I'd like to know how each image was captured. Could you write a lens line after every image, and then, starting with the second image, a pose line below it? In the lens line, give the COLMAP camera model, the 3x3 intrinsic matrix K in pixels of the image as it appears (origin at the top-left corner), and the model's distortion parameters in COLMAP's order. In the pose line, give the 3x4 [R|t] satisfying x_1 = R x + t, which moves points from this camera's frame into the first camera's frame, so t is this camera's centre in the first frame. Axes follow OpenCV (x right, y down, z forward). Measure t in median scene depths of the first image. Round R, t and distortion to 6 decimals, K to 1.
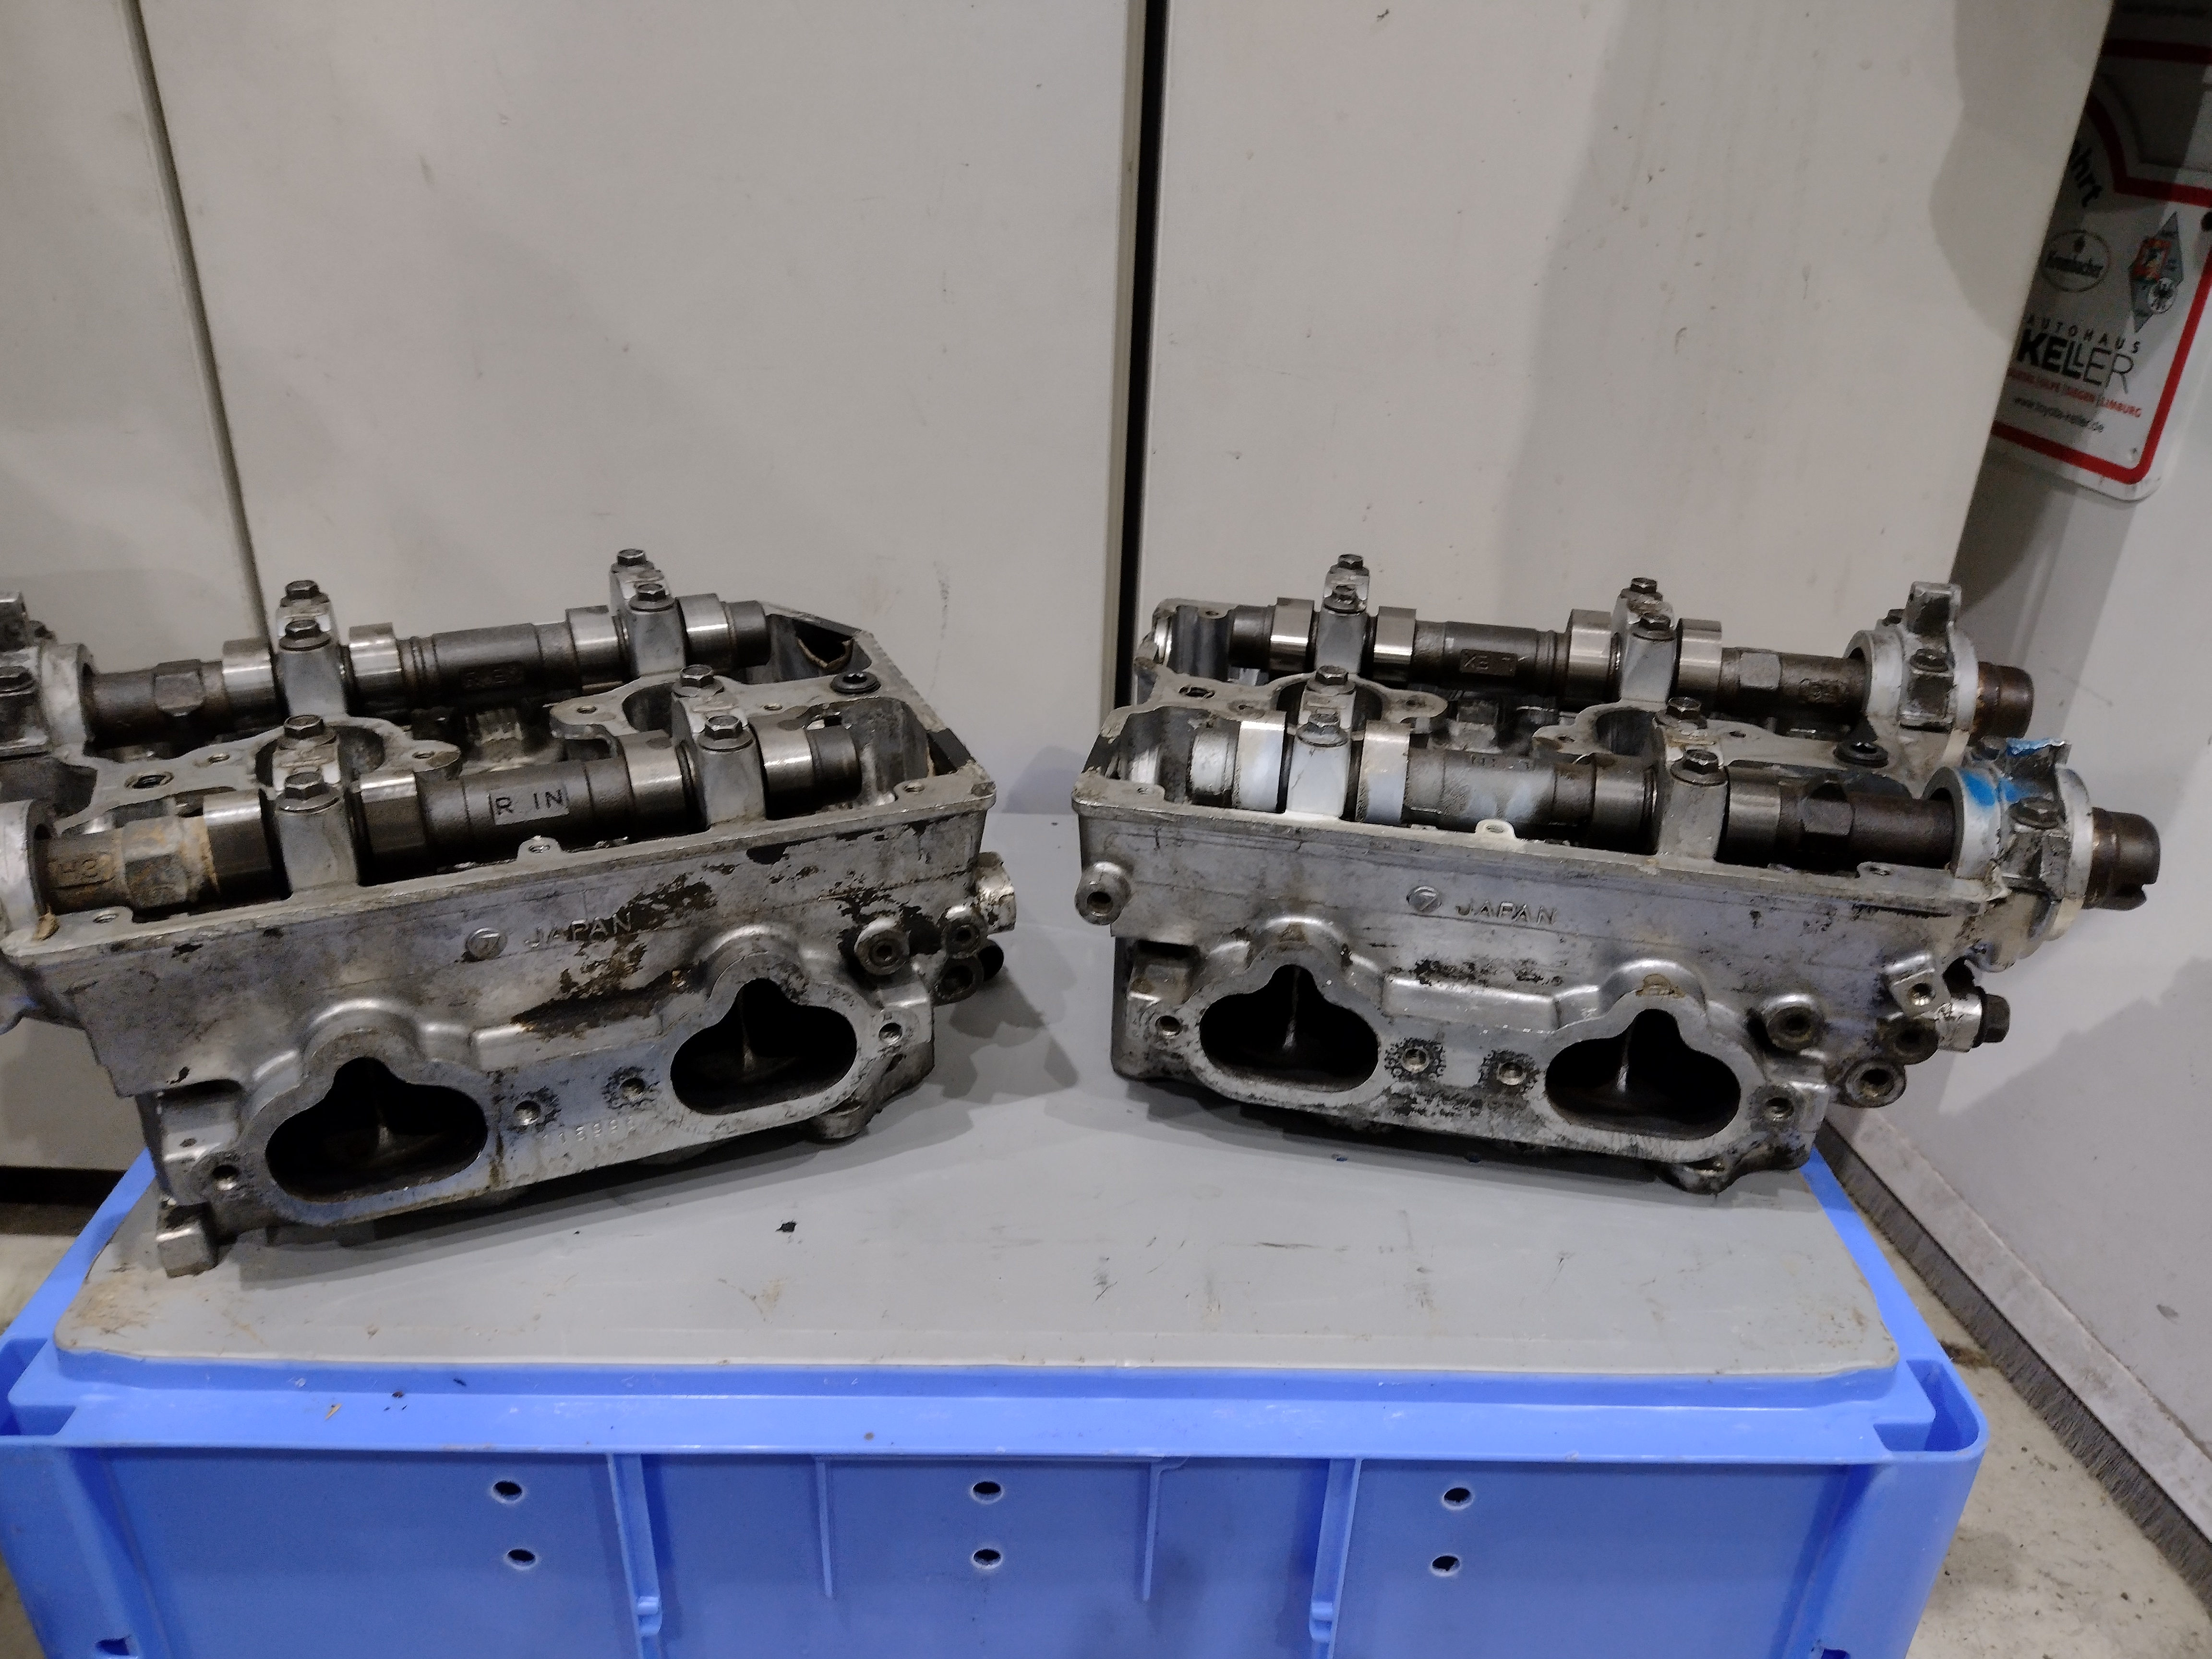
lens RADIAL K [[1589.9, 0, 1099.0], [0, 1589.9, 829.3], [0, 0, 1]] dist [0.076036, -0.125803]
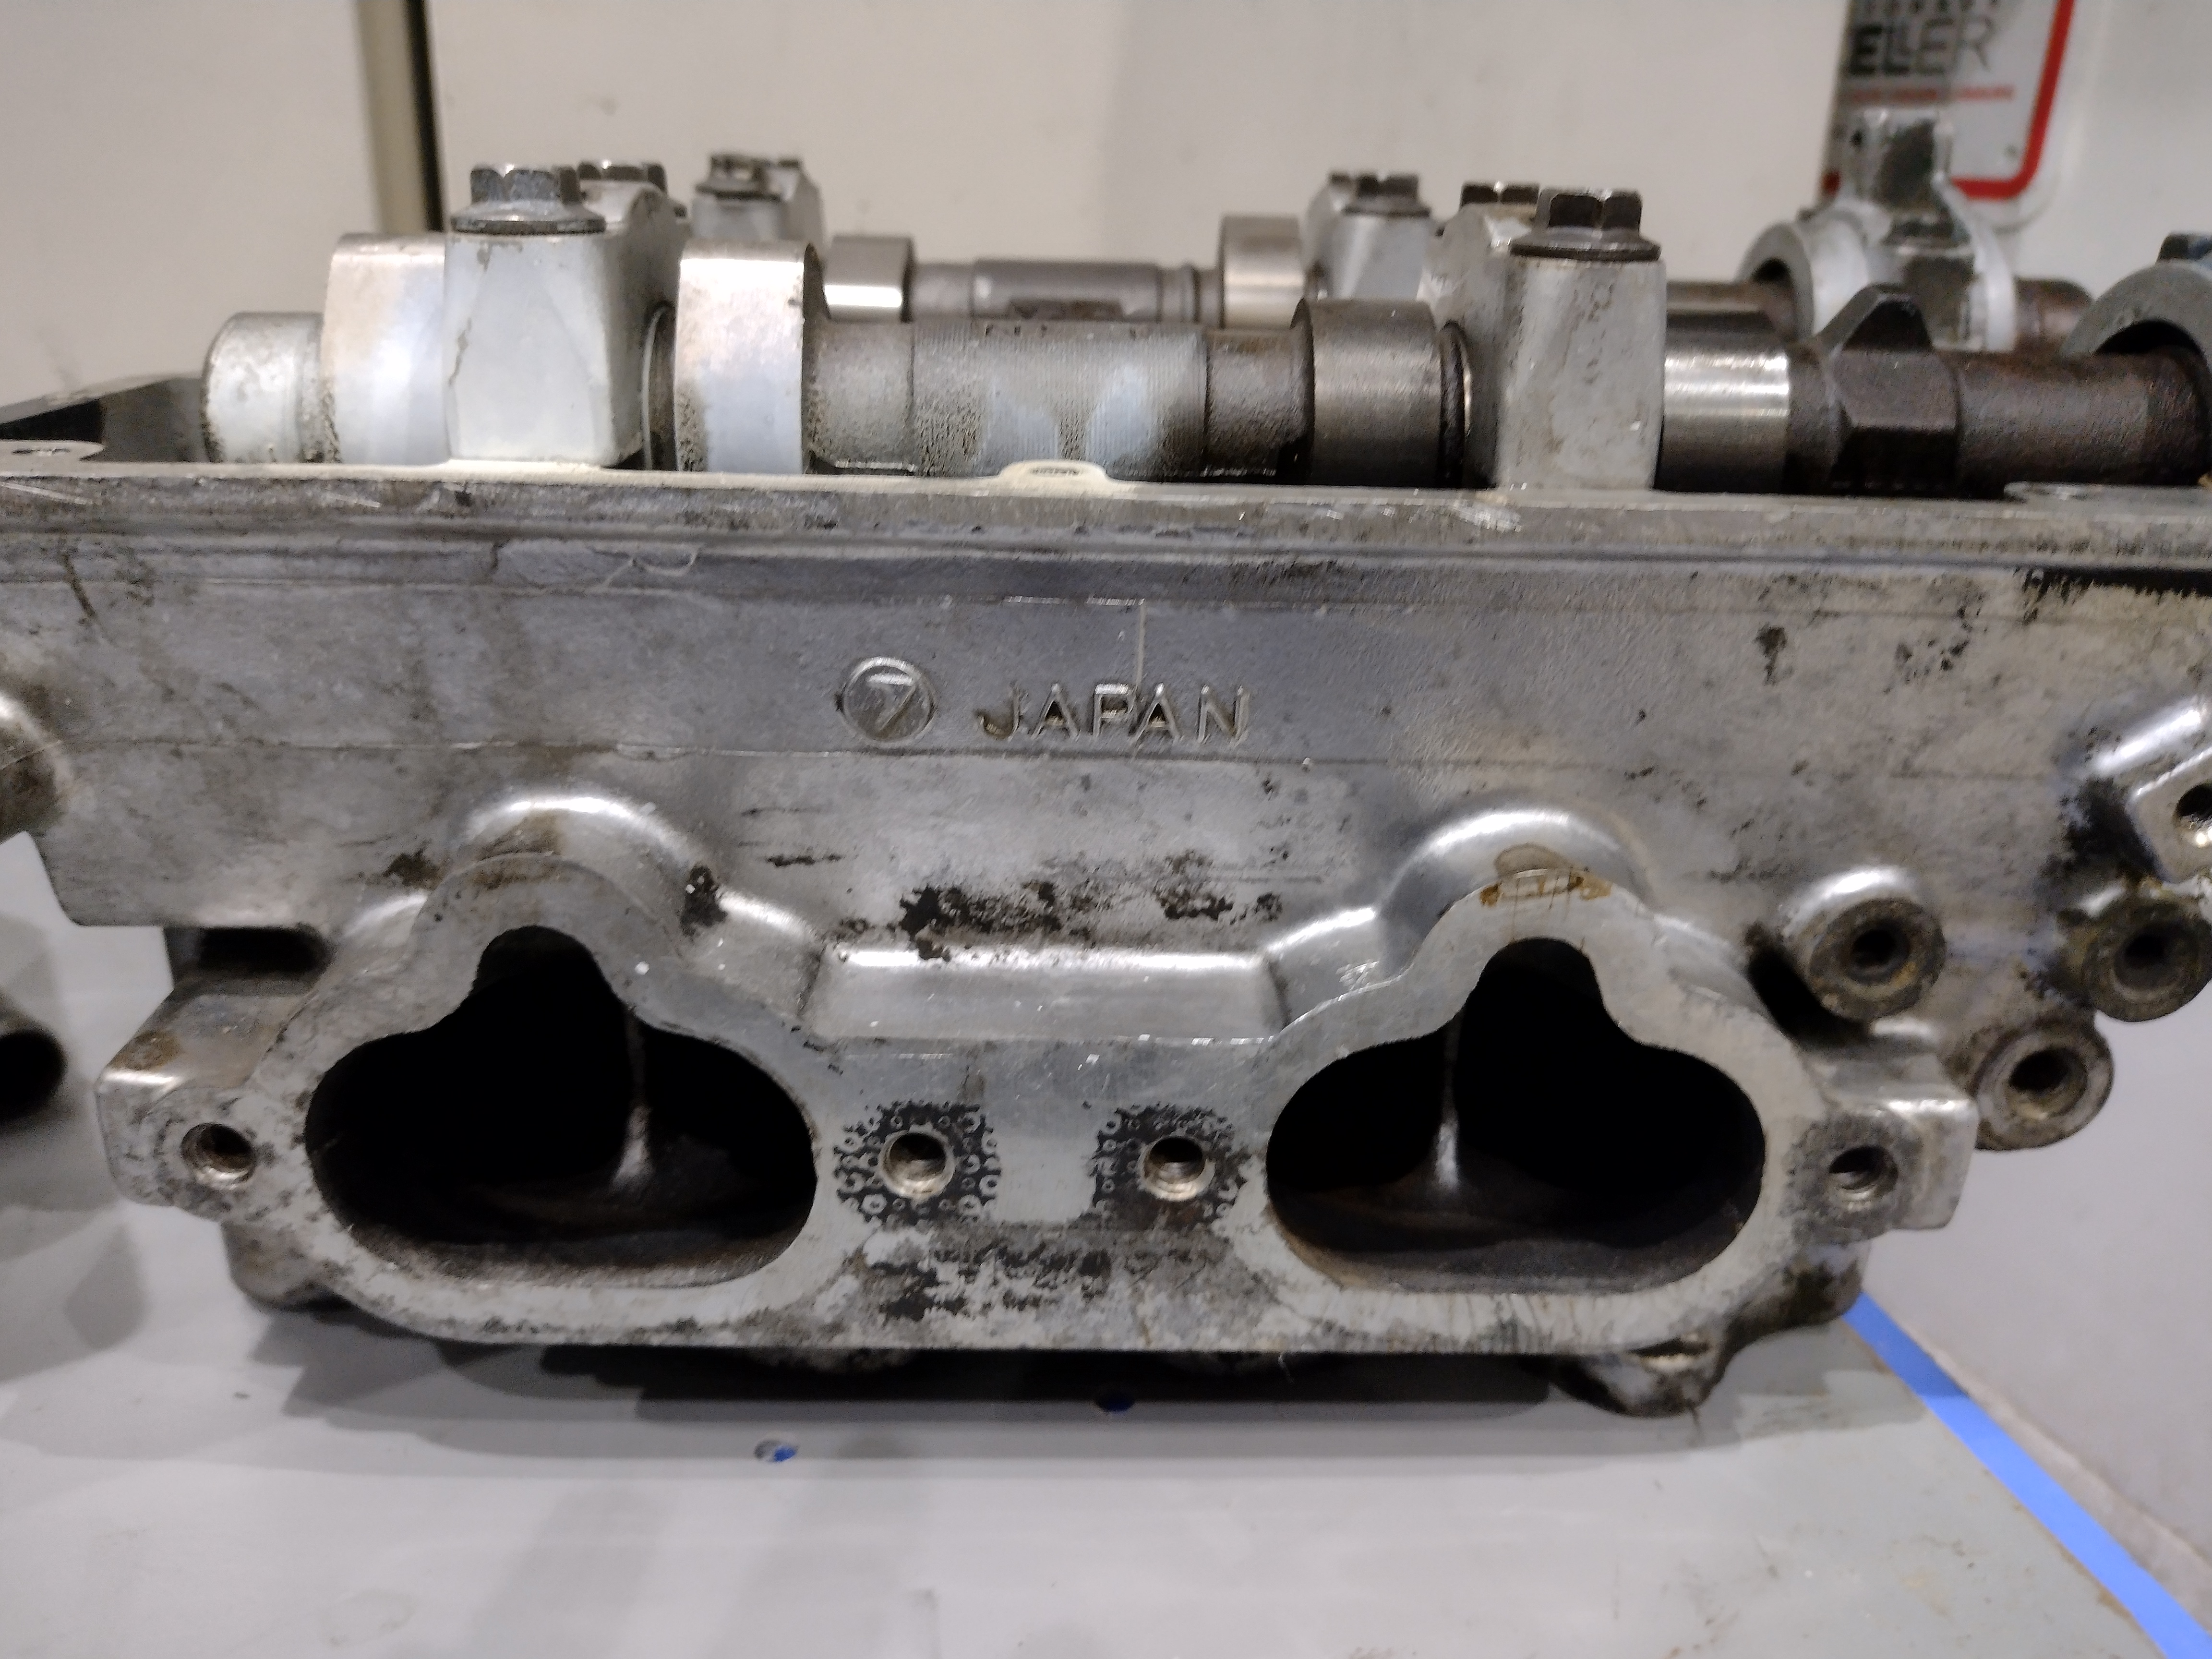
lens RADIAL K [[1617.3, 0, 1086.2], [0, 1617.3, 841.3], [0, 0, 1]] dist [0.055481, -0.094001]
pose [[0.981100, -0.081793, 0.175364, 0.180275], [0.097523, 0.991764, -0.083026, 0.108024], [-0.167129, 0.098559, 0.980996, 0.636922]]
